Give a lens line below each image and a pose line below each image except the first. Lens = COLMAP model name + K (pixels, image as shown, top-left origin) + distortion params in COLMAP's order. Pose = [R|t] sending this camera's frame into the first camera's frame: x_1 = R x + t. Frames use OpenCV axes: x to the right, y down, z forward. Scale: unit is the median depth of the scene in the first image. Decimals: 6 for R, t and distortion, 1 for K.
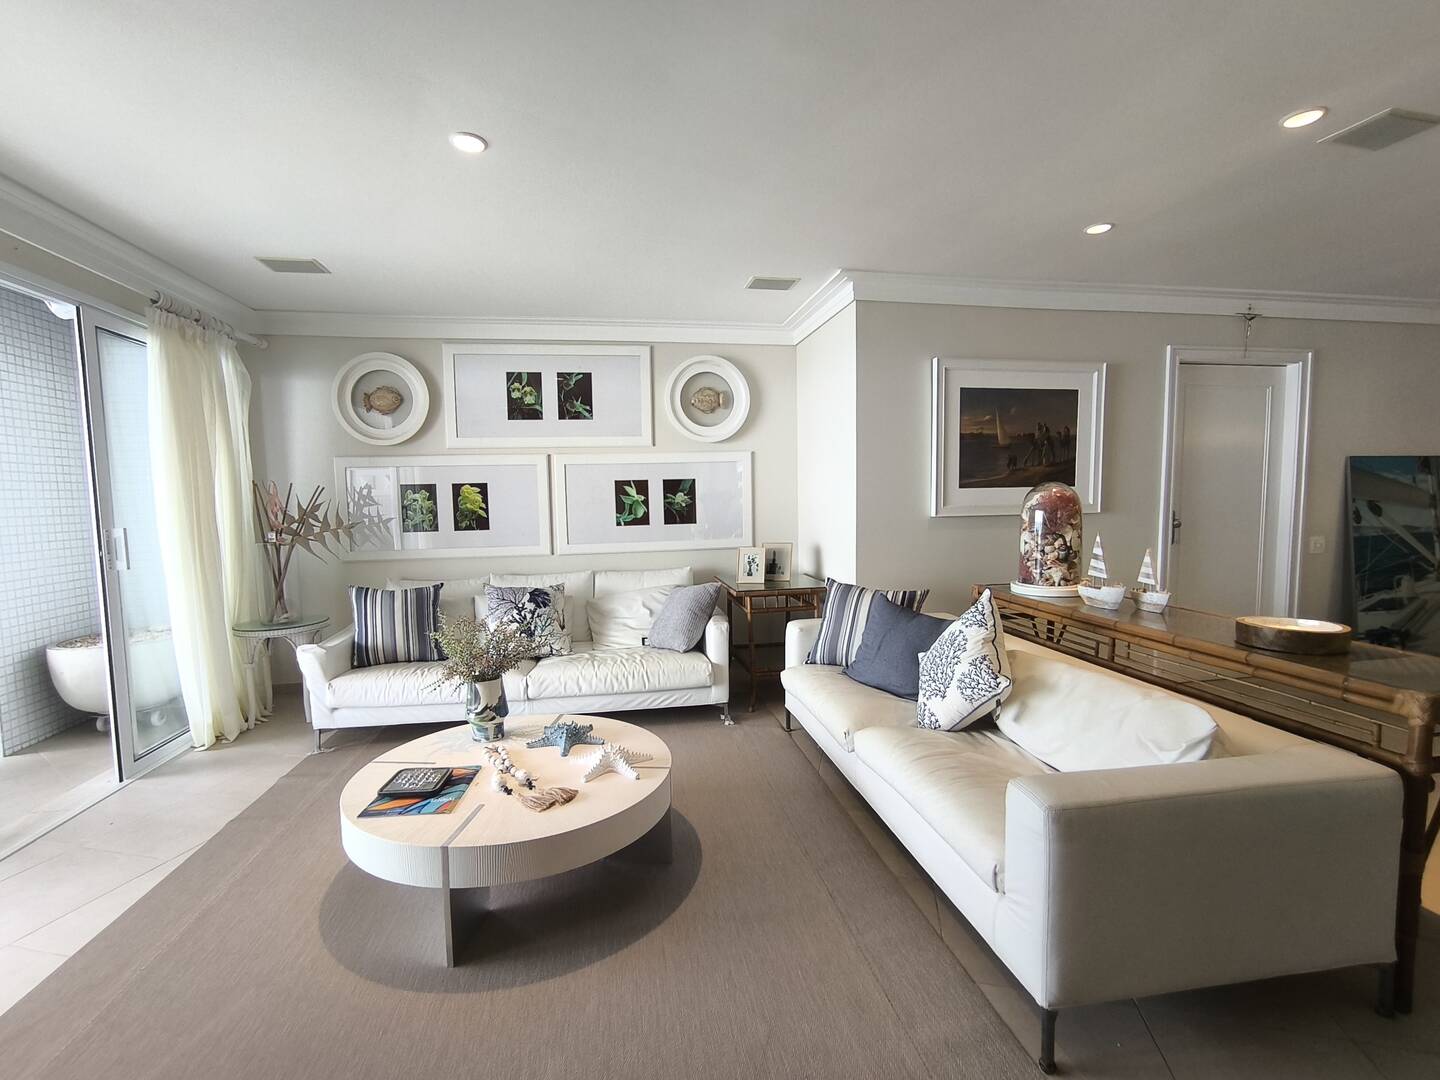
lens RADIAL K [[660.1, 0, 714.3], [0, 660.1, 546.4], [0, 0, 1]] dist [-0.050669, 0.040451]
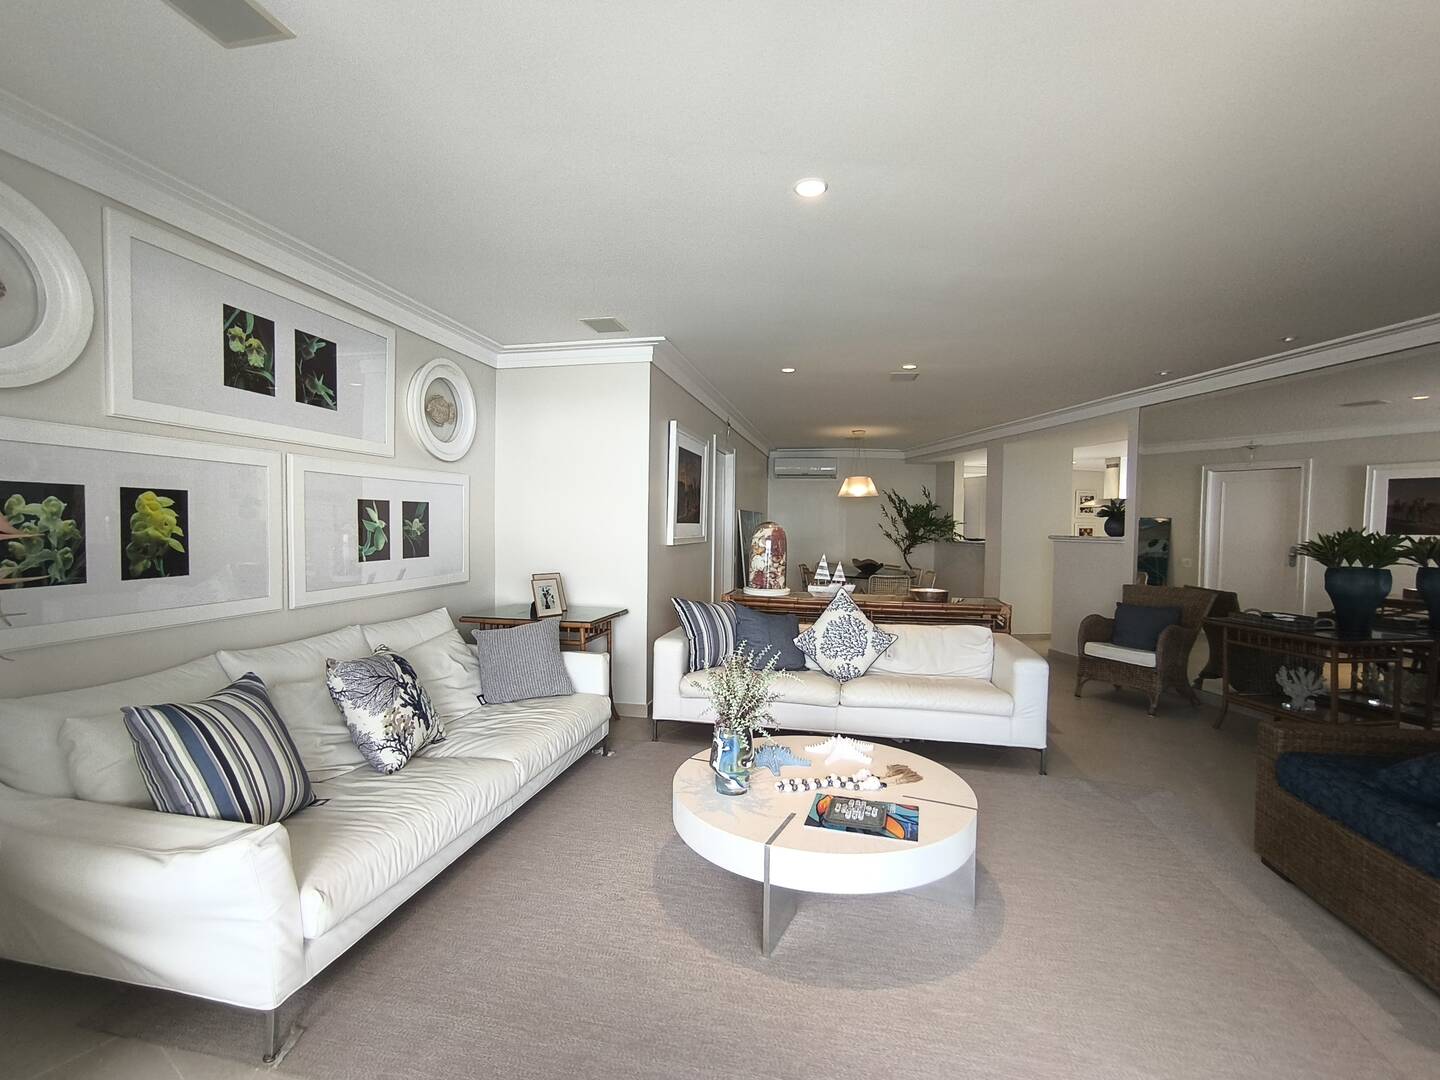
lens RADIAL K [[660.1, 0, 714.3], [0, 660.1, 546.4], [0, 0, 1]] dist [-0.050669, 0.040451]
pose [[0.368452, -0.007262, 0.929618, -0.690098], [0.051738, 0.998580, -0.012706, -0.019613], [-0.928206, 0.052778, 0.368305, 0.387413]]
